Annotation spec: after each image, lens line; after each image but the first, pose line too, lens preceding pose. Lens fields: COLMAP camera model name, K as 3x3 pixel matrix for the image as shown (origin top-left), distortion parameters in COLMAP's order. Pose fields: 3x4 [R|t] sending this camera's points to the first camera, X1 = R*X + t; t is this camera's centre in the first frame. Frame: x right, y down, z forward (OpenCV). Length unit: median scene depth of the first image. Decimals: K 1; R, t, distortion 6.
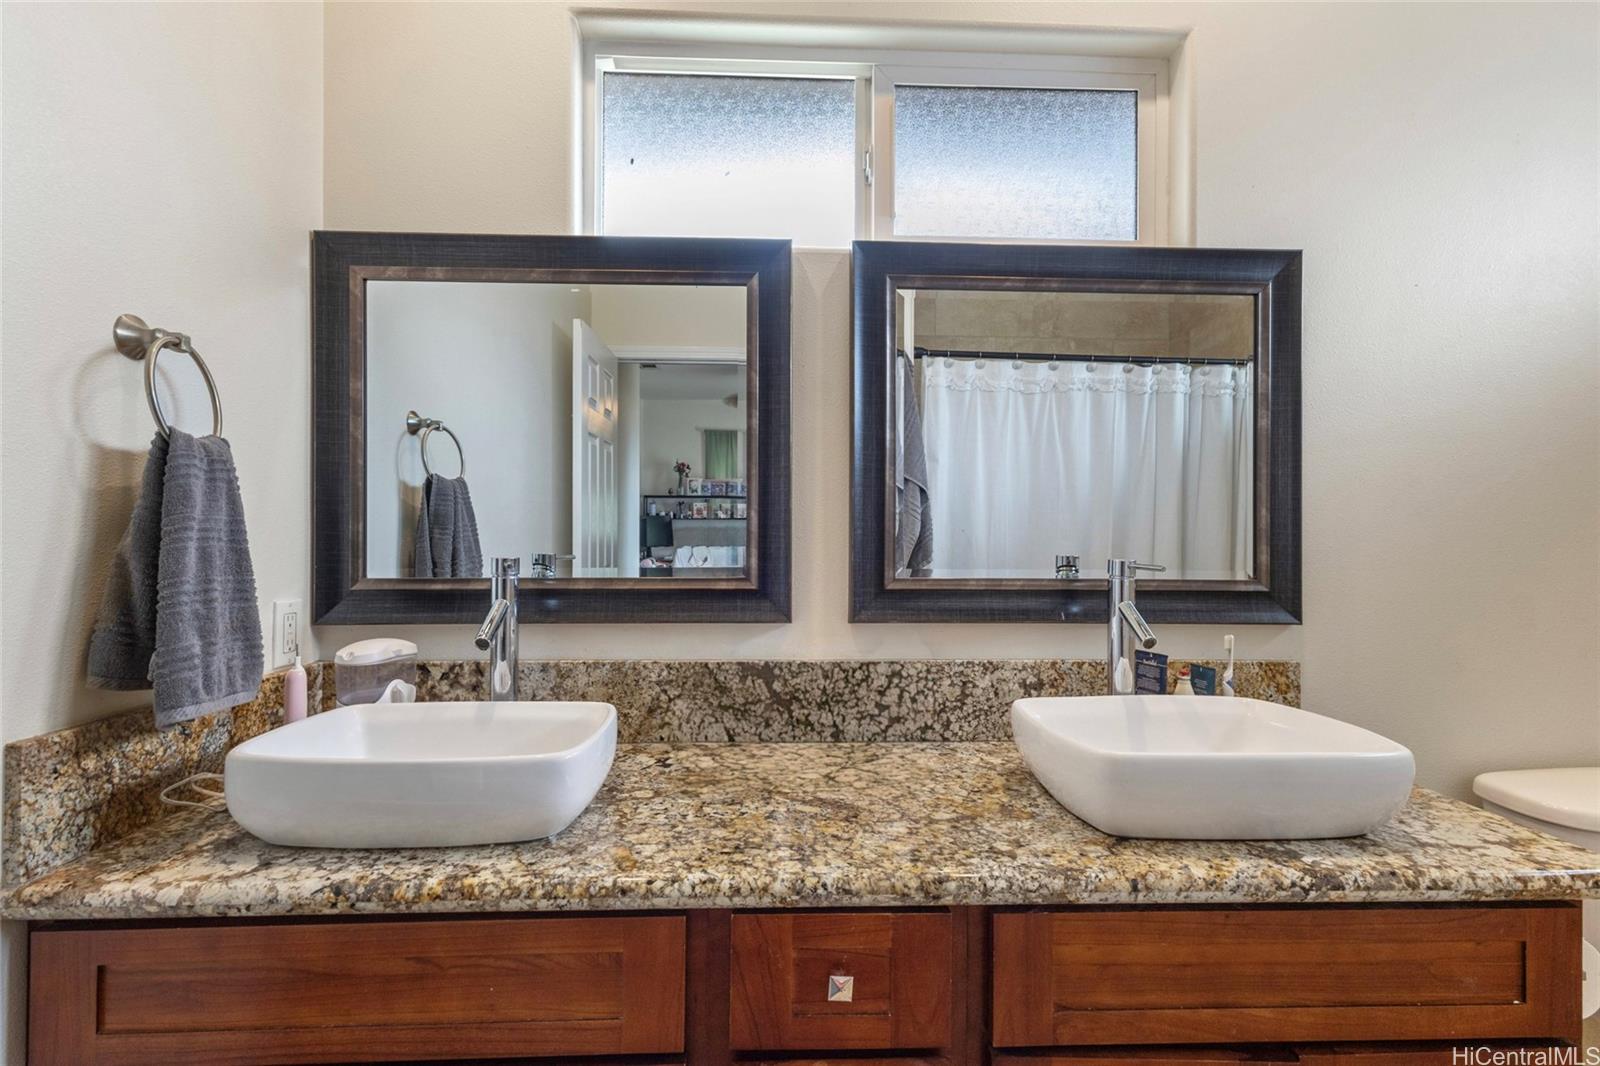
lens RADIAL K [[755.7, 0, 800.0], [0, 755.7, 531.1], [0, 0, 1]] dist [0.011591, 0.000245]
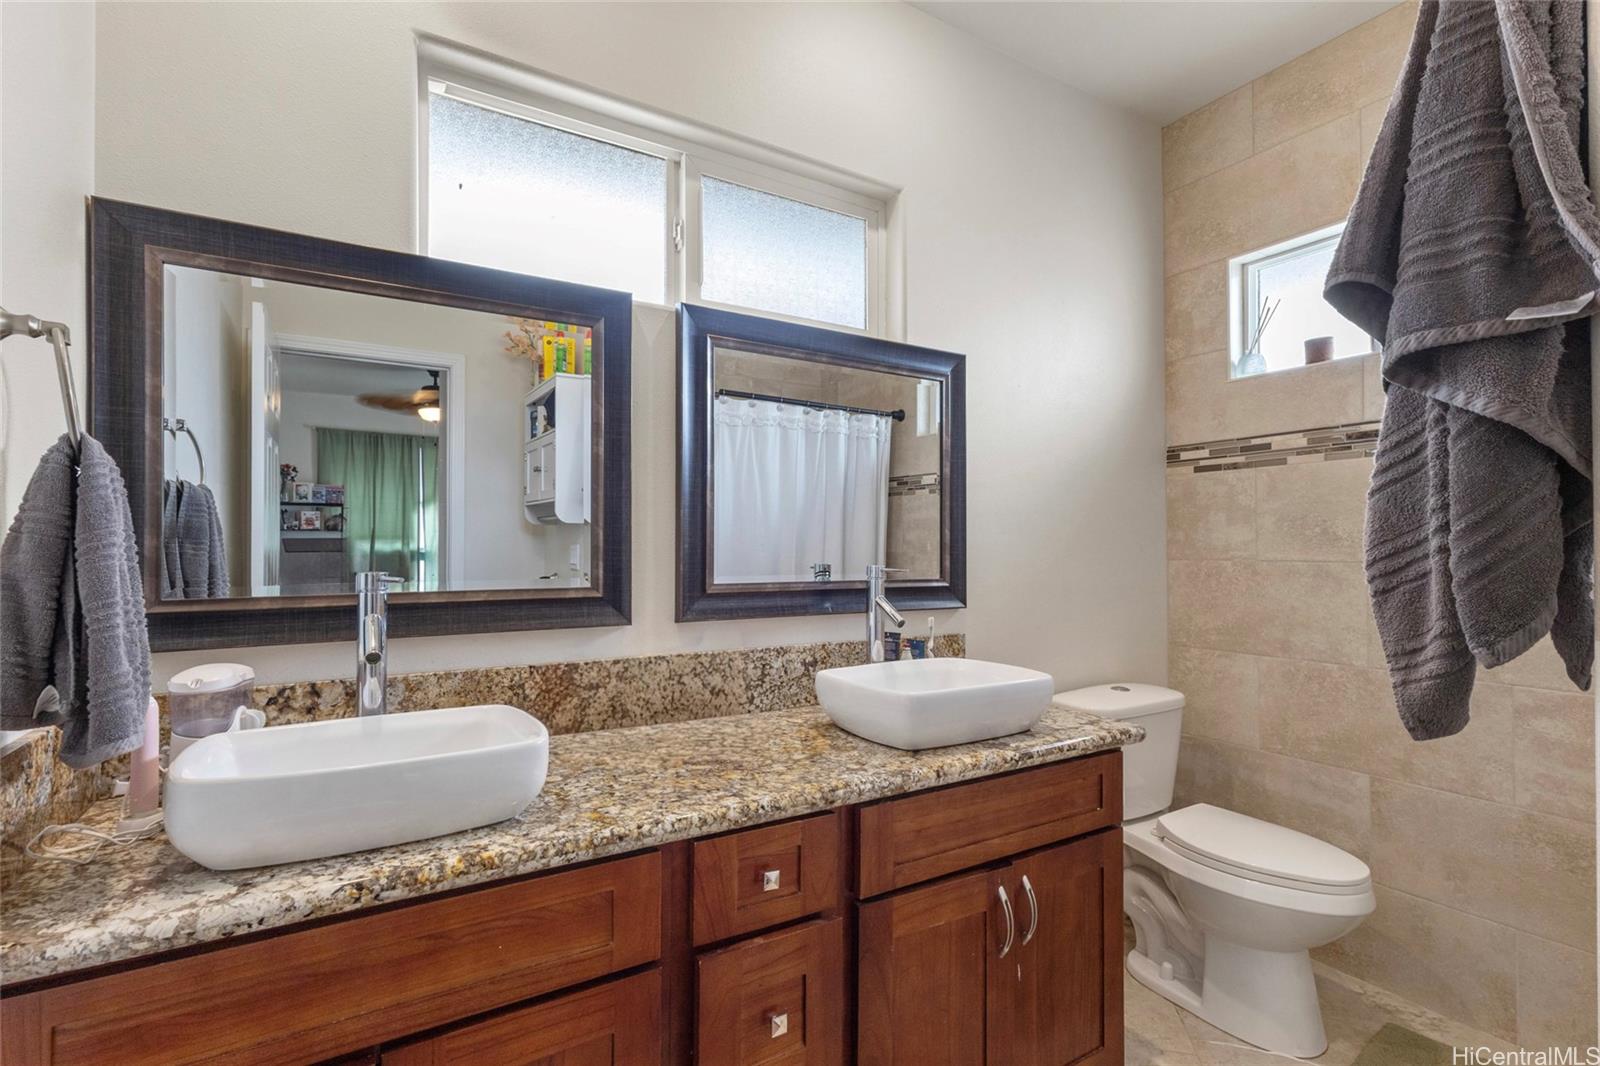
lens RADIAL K [[755.7, 0, 804.9], [0, 755.7, 539.1], [0, 0, 1]] dist [0.011591, 0.000245]
pose [[0.872876, 0.001766, 0.487939, -0.387425], [0.000502, 0.999990, -0.004516, -0.004645], [-0.487942, 0.004187, 0.872866, -0.154434]]
